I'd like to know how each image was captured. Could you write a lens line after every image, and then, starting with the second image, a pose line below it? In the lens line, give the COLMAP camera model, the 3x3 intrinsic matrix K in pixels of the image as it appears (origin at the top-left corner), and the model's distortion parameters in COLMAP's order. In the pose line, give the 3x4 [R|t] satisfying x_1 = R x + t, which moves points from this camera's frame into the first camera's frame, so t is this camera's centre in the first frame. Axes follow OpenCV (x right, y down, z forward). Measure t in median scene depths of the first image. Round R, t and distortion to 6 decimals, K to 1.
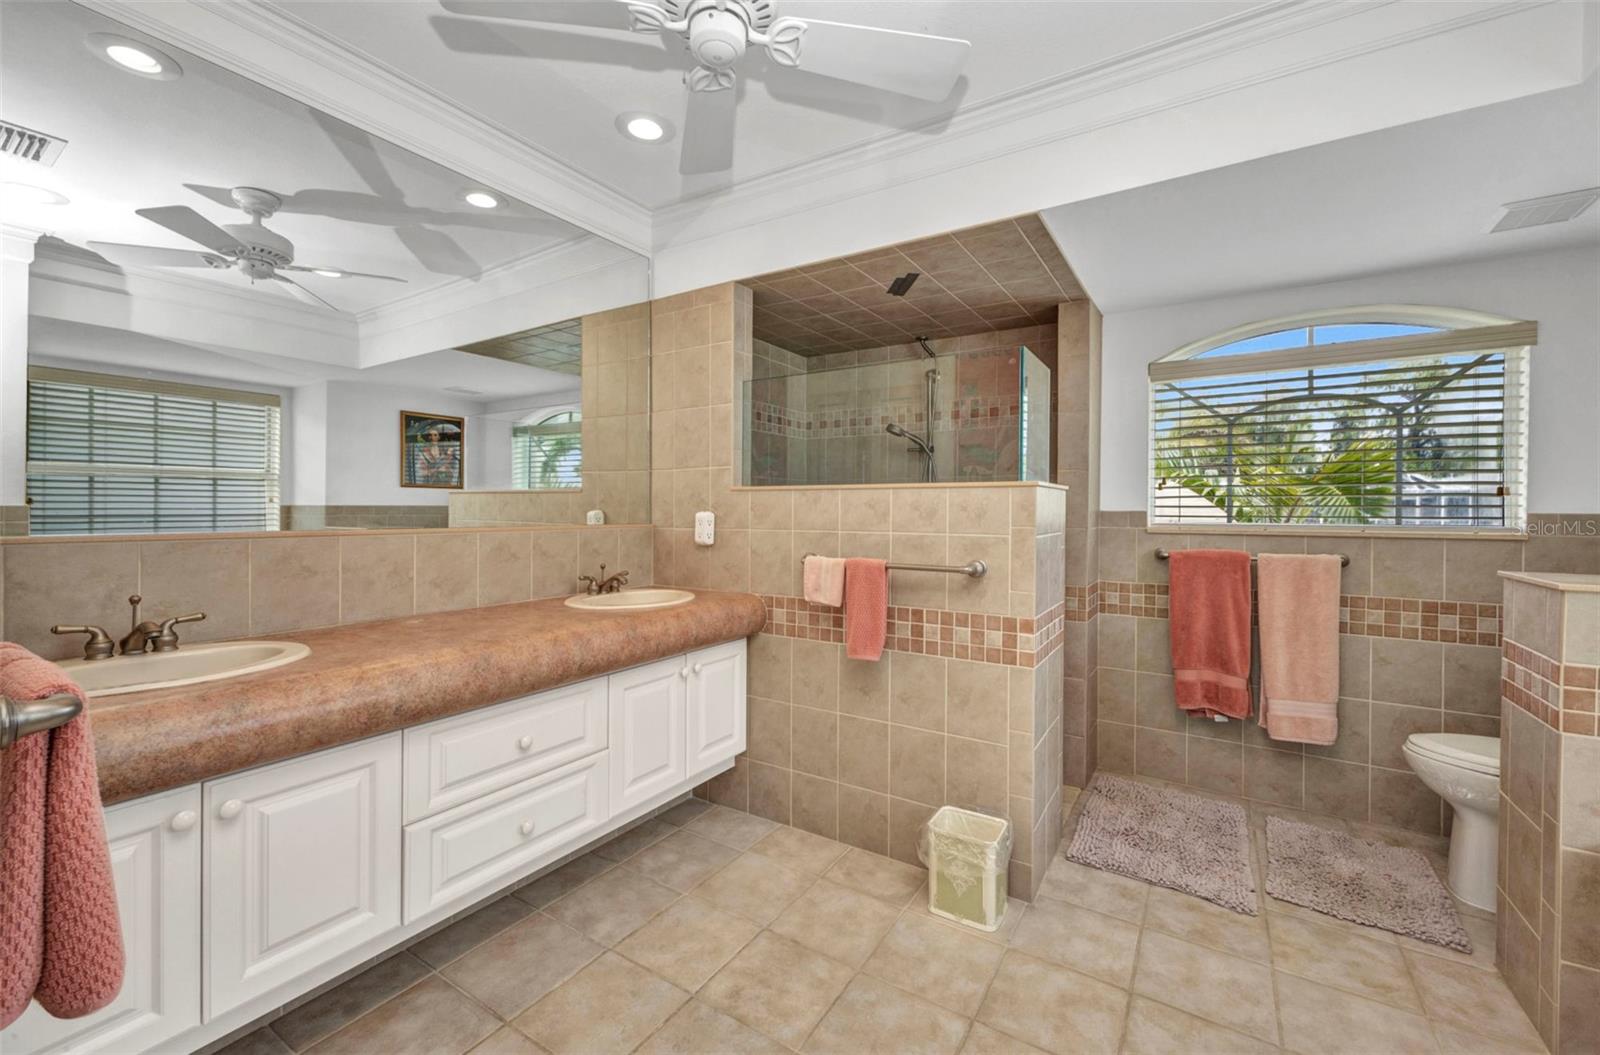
lens RADIAL K [[642.5, 0, 796.2], [0, 642.5, 516.9], [0, 0, 1]] dist [0.003810, 0.000507]
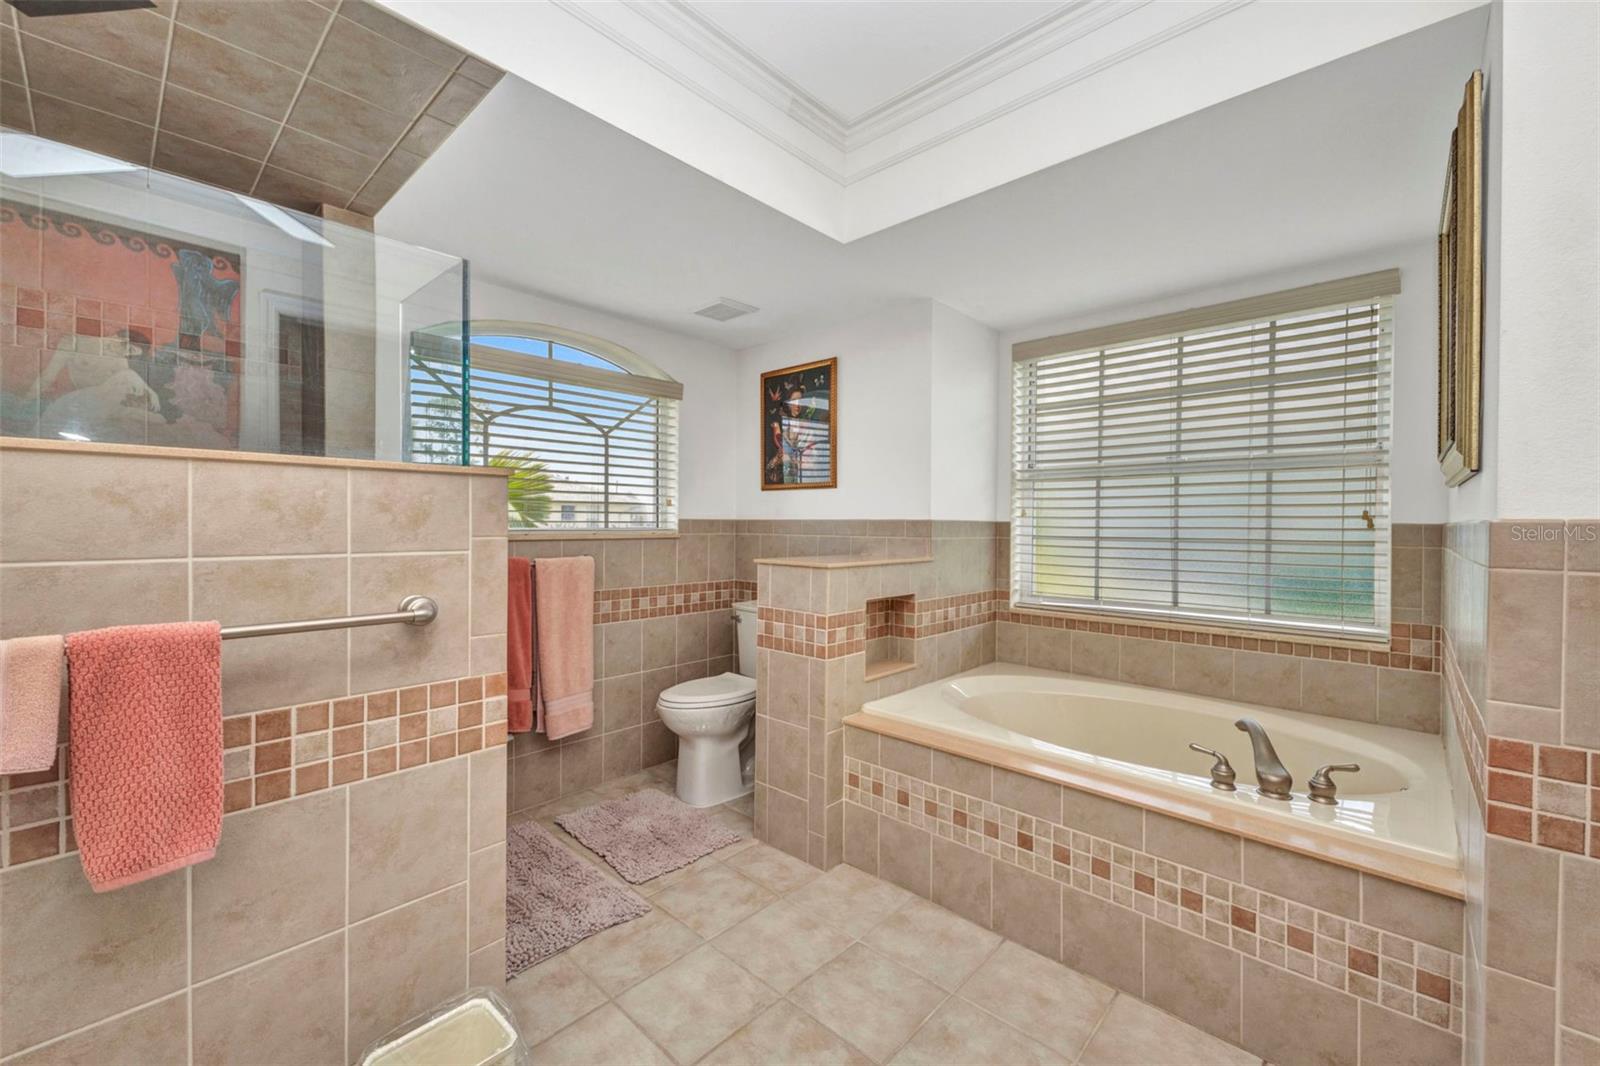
lens RADIAL K [[648.5, 0, 790.4], [0, 648.5, 527.4], [0, 0, 1]] dist [0.004381, -0.000258]
pose [[0.168538, -0.011592, 0.985627, -0.224054], [0.003357, 0.999932, 0.011186, -0.000752], [-0.985689, 0.001424, 0.168566, 0.517064]]
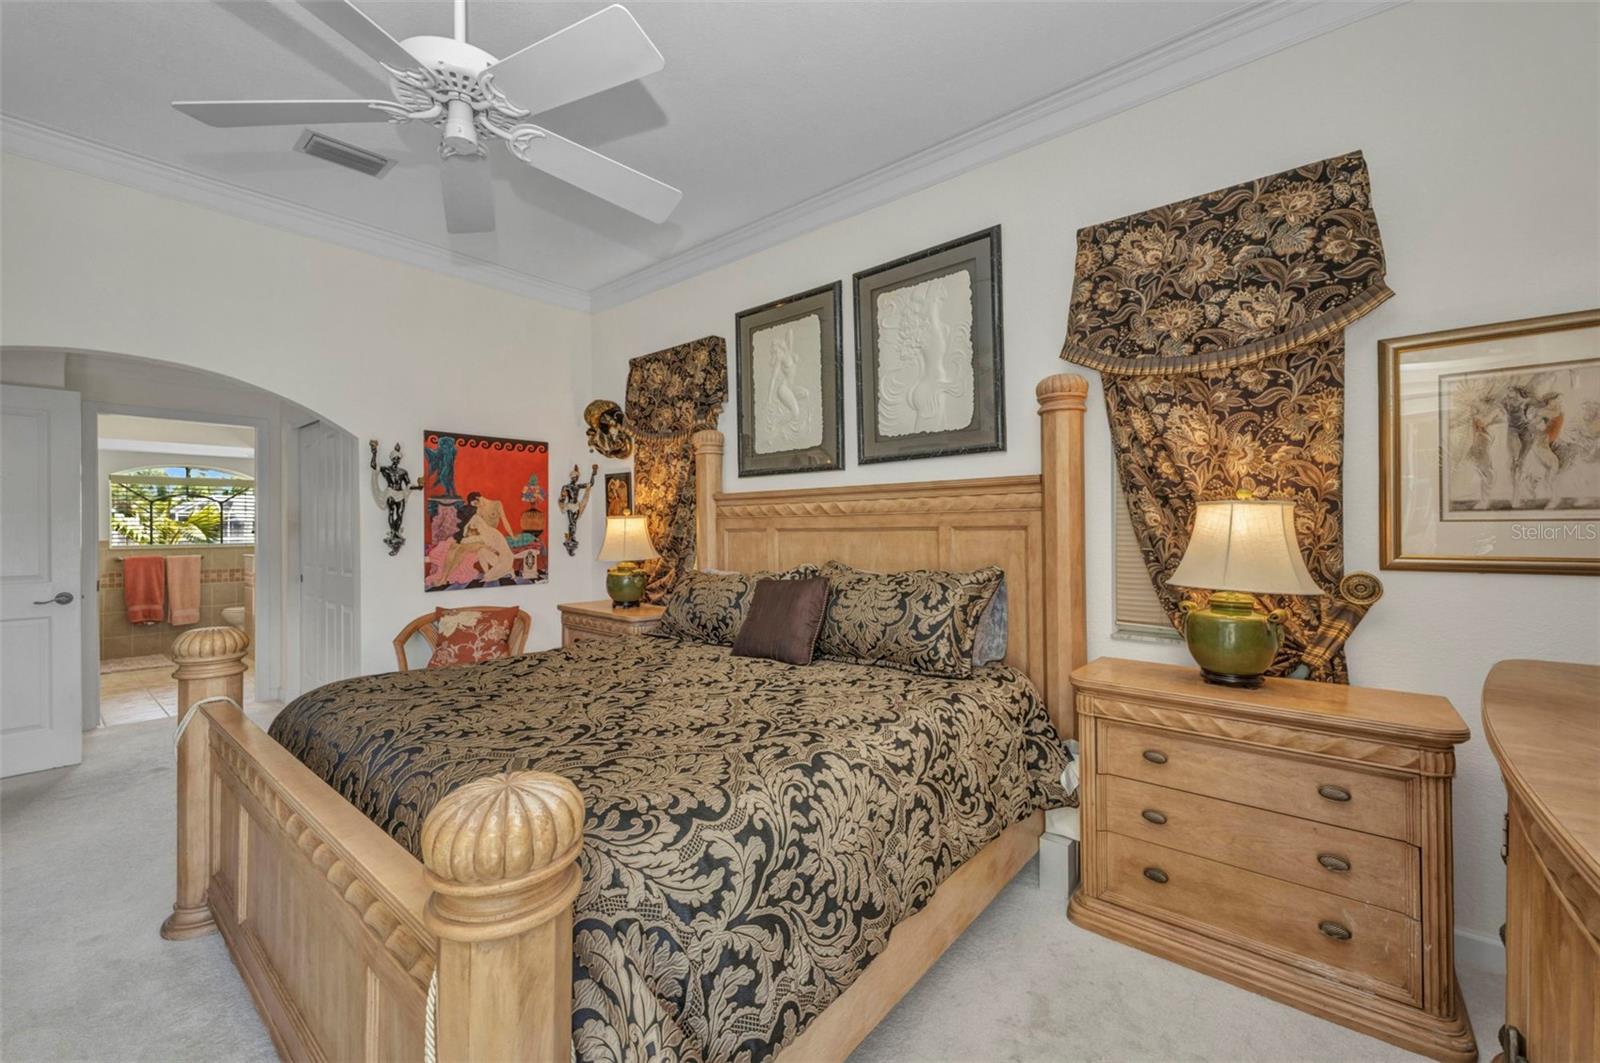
lens RADIAL K [[648.5, 0, 805.3], [0, 648.5, 522.9], [0, 0, 1]] dist [0.004381, -0.000258]
pose [[0.114738, 0.006786, 0.993373, -1.817315], [0.013493, 0.999874, -0.008389, -0.022583], [-0.993304, 0.014366, 0.114632, -2.112946]]
